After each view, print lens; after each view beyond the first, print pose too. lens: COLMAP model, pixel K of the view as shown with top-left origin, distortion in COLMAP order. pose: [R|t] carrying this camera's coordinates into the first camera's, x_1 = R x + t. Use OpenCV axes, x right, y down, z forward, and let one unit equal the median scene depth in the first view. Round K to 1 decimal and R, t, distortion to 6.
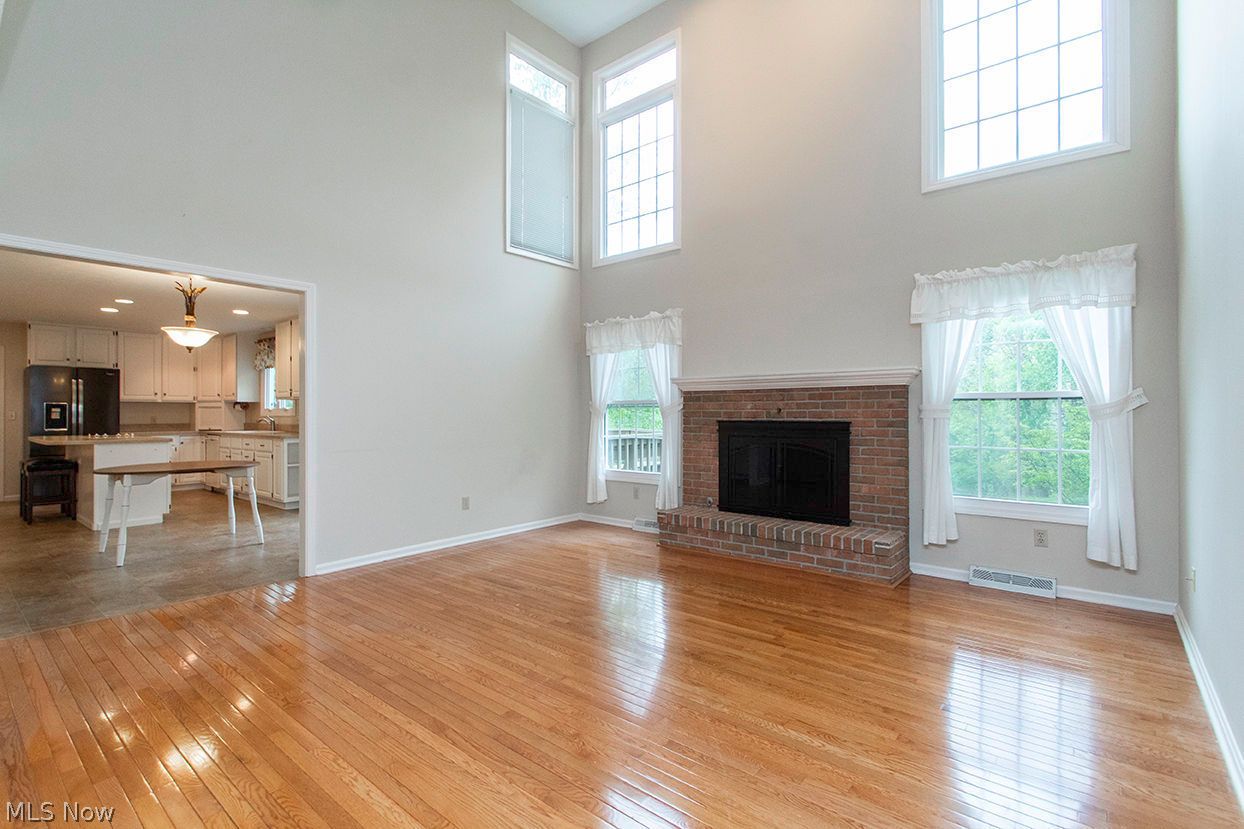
lens RADIAL K [[577.2, 0, 604.6], [0, 577.2, 403.4], [0, 0, 1]] dist [0.002060, 0.000994]
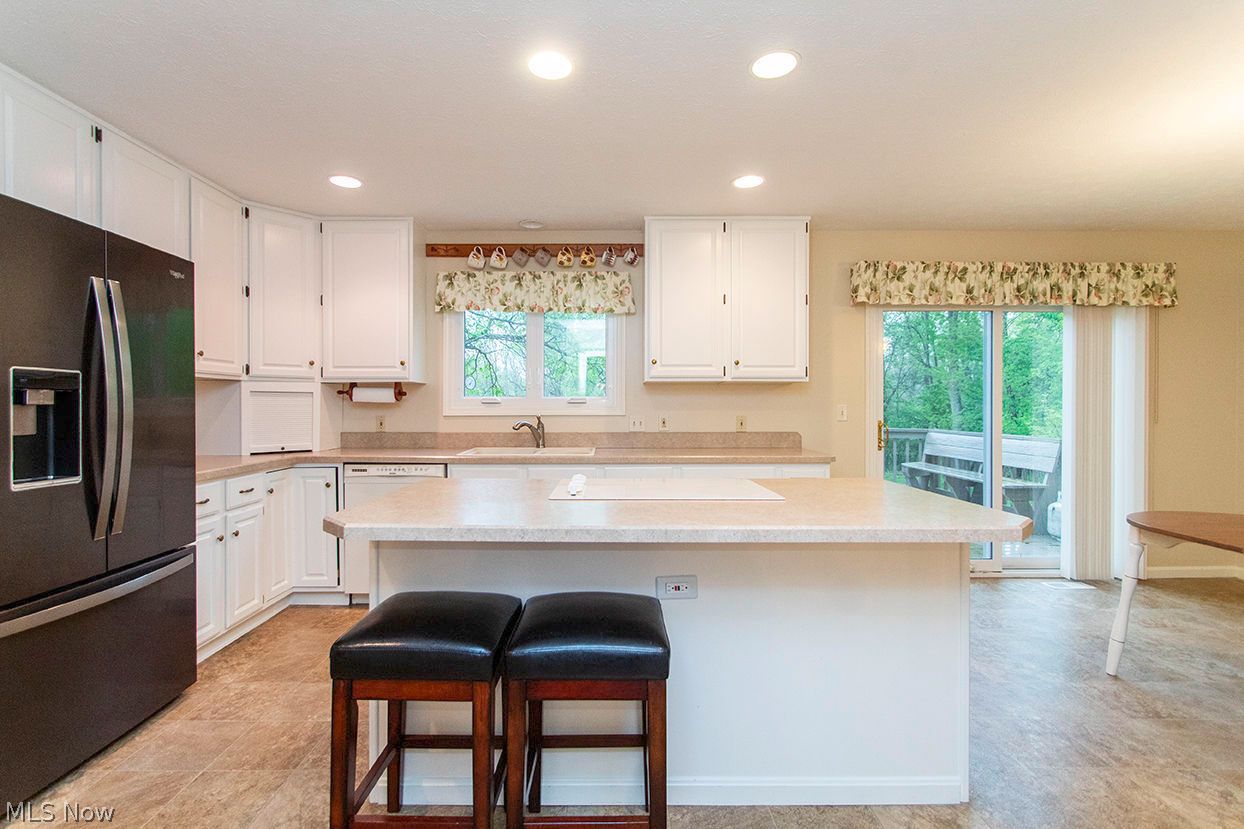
lens RADIAL K [[577.2, 0, 605.2], [0, 577.2, 409.2], [0, 0, 1]] dist [0.002060, 0.000994]
pose [[0.764323, -0.001403, 0.644832, -1.337178], [-0.014596, 0.999704, 0.019475, 0.011148], [-0.644668, -0.024297, 0.764076, 0.976993]]
